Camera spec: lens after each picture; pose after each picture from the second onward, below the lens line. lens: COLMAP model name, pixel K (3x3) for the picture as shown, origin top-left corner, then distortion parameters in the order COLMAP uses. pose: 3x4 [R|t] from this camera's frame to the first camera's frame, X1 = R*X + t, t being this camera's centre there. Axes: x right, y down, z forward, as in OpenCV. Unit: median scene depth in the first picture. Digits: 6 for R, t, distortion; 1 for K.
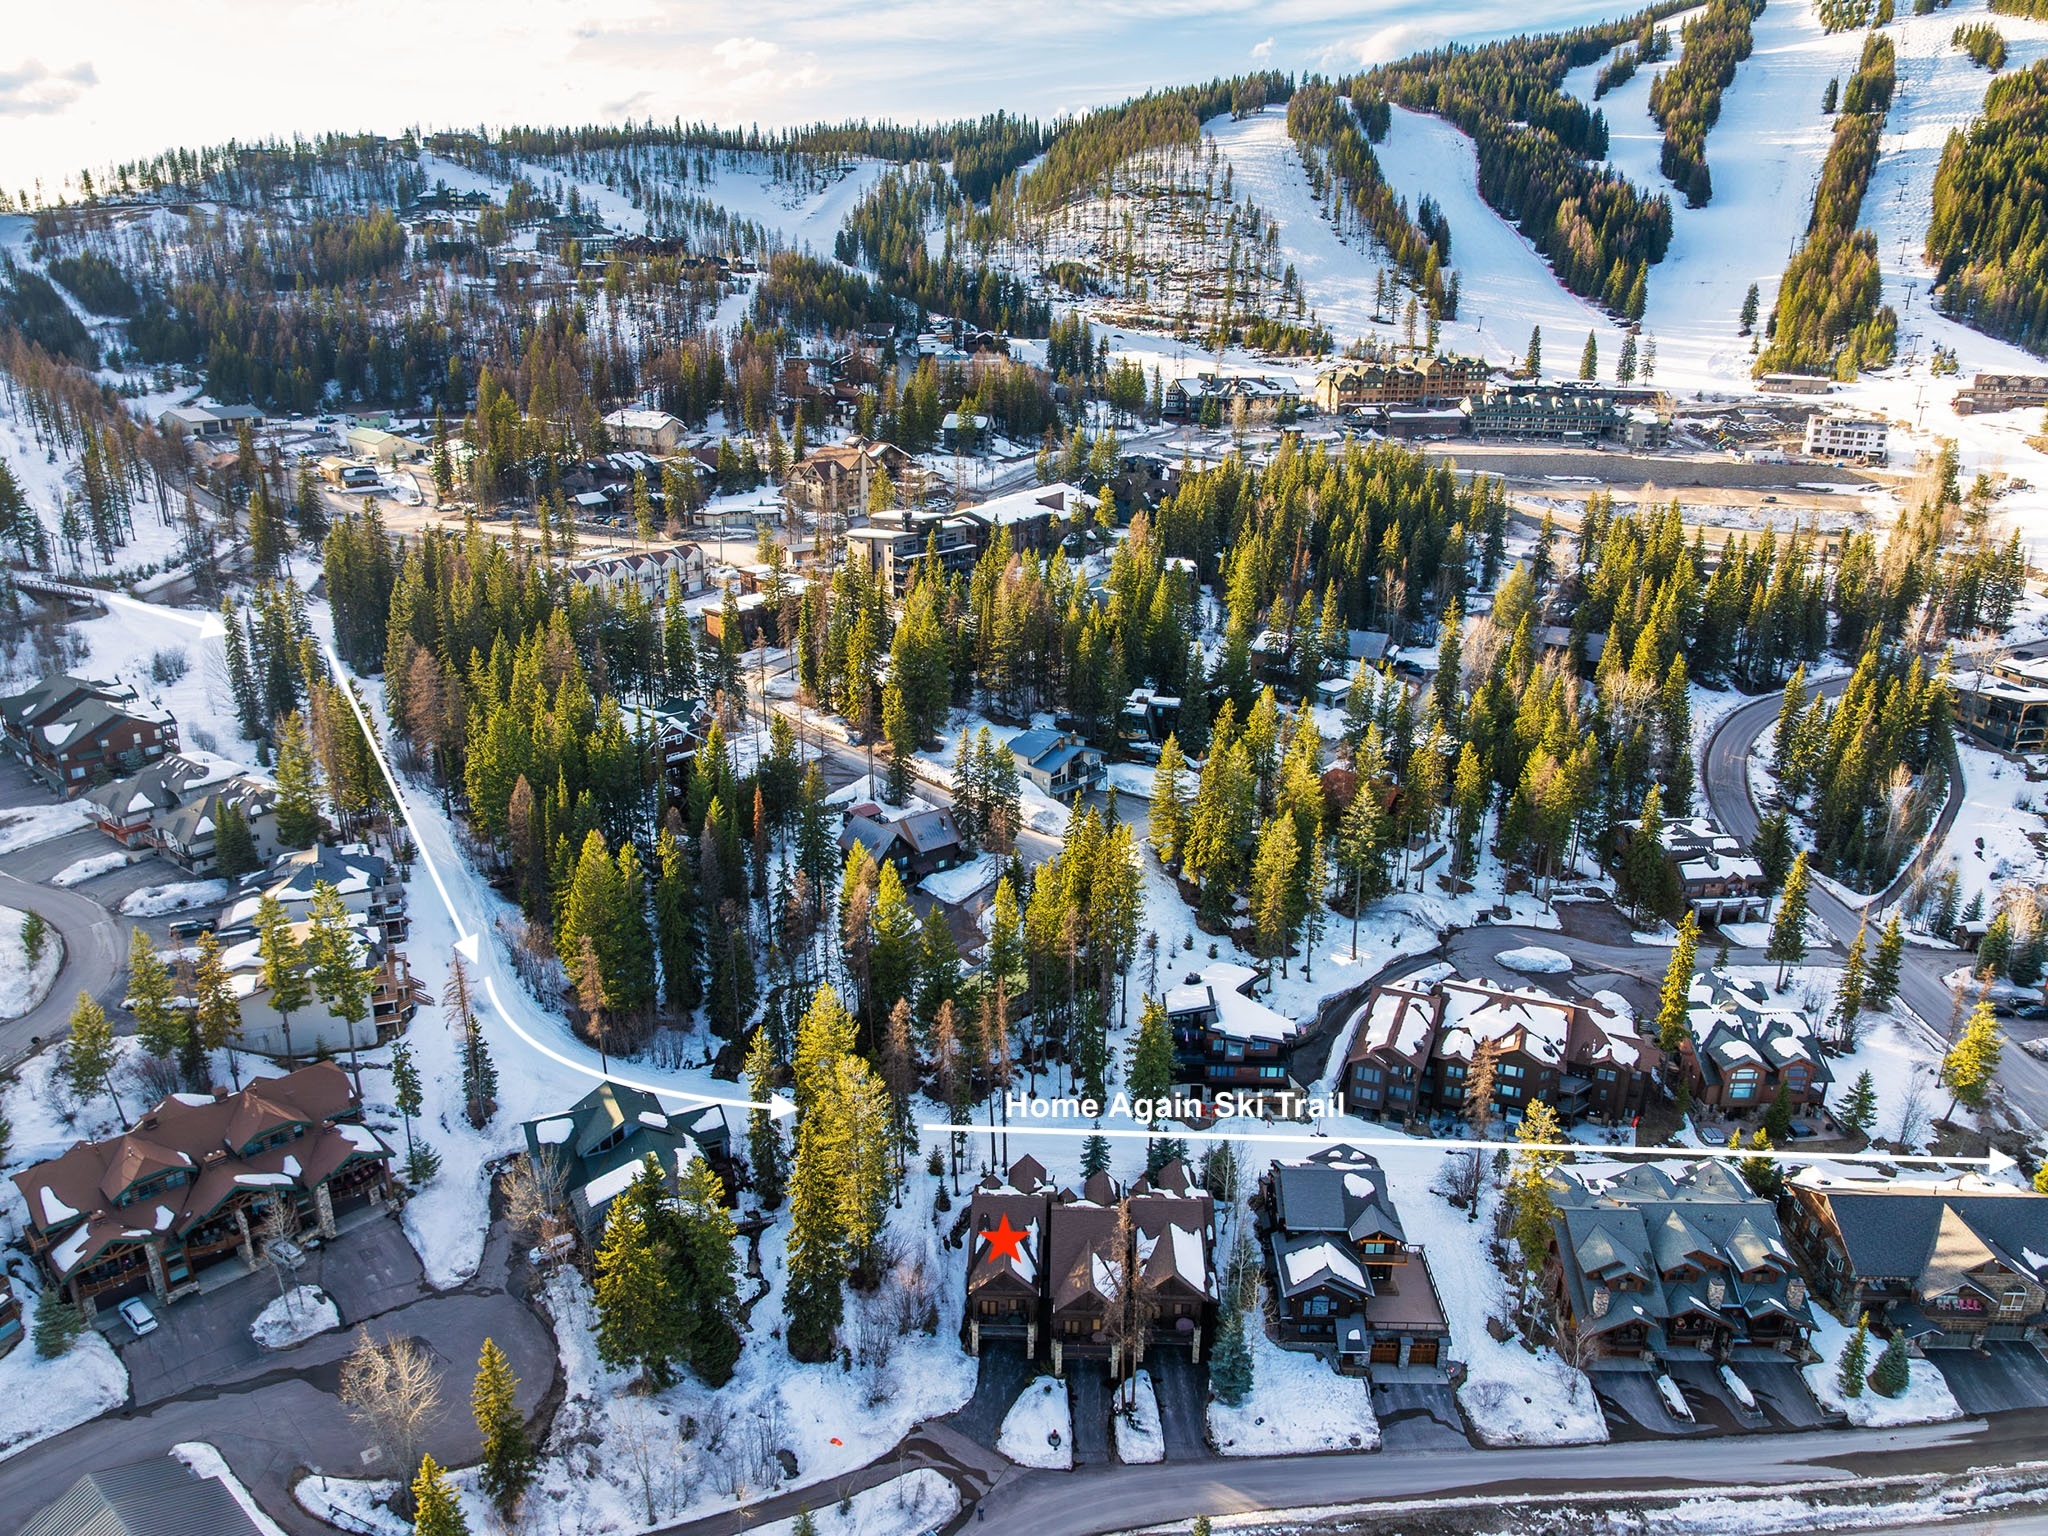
lens RADIAL K [[1457.1, 0, 1029.4], [0, 1457.1, 740.1], [0, 0, 1]] dist [-0.048126, 0.023444]
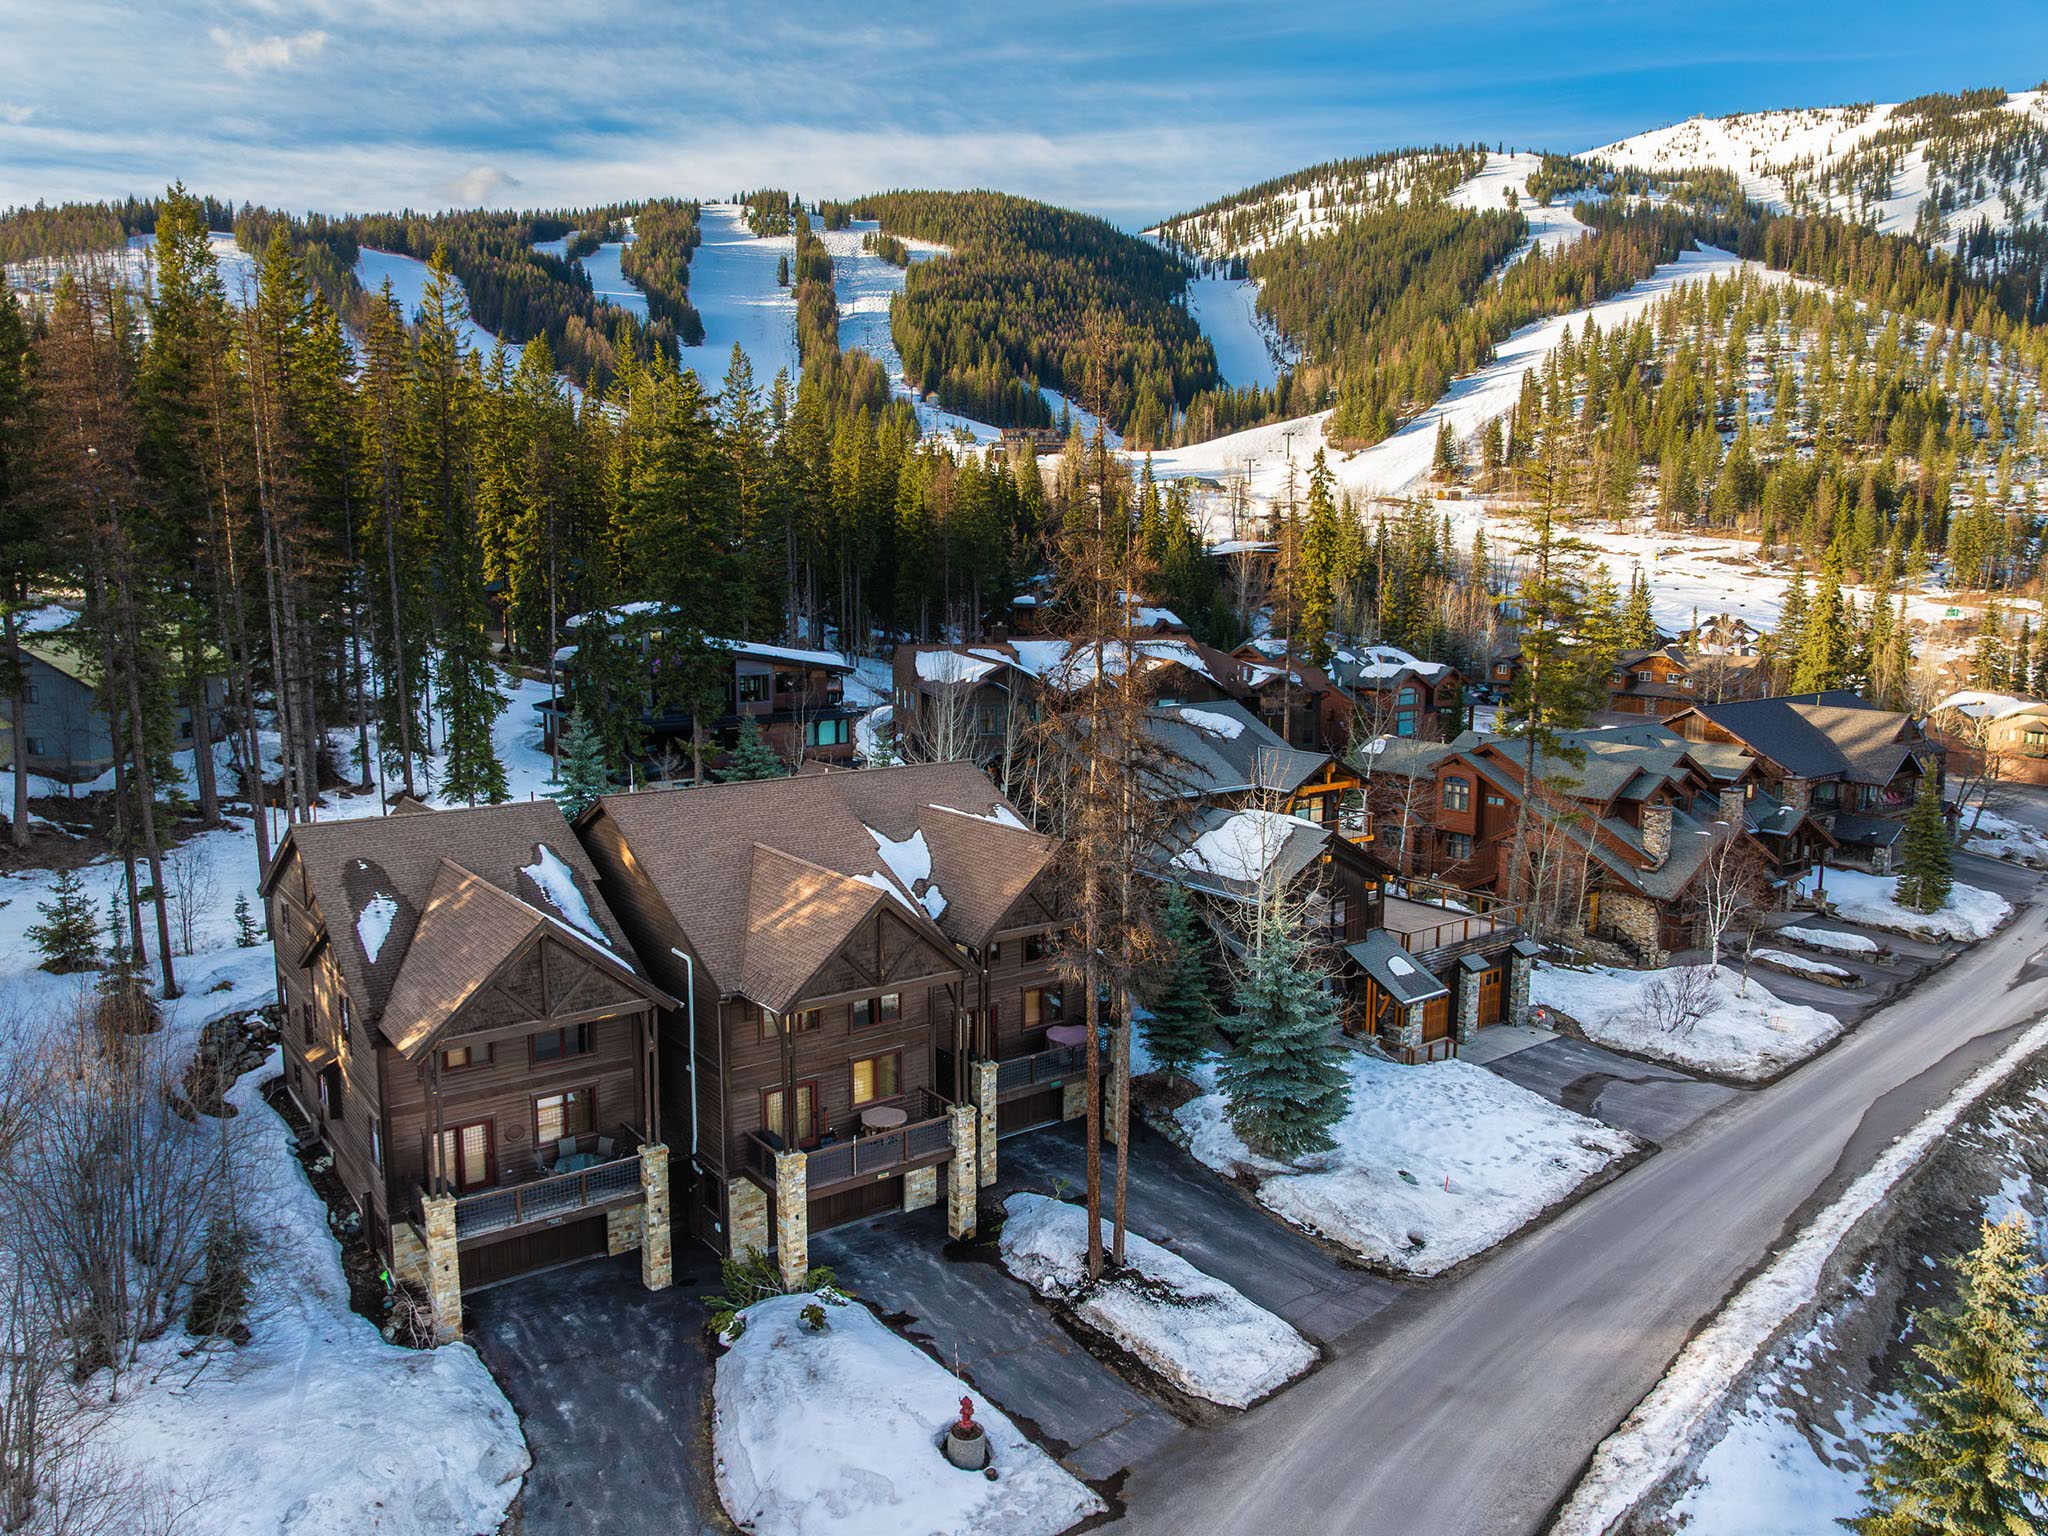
lens RADIAL K [[1457.1, 0, 1029.8], [0, 1457.1, 729.1], [0, 0, 1]] dist [-0.048126, 0.023444]
pose [[0.775223, -0.084288, 0.626039, -0.020695], [0.198230, 0.973456, -0.114405, 0.072769], [-0.599778, 0.212789, 0.771354, 0.143170]]
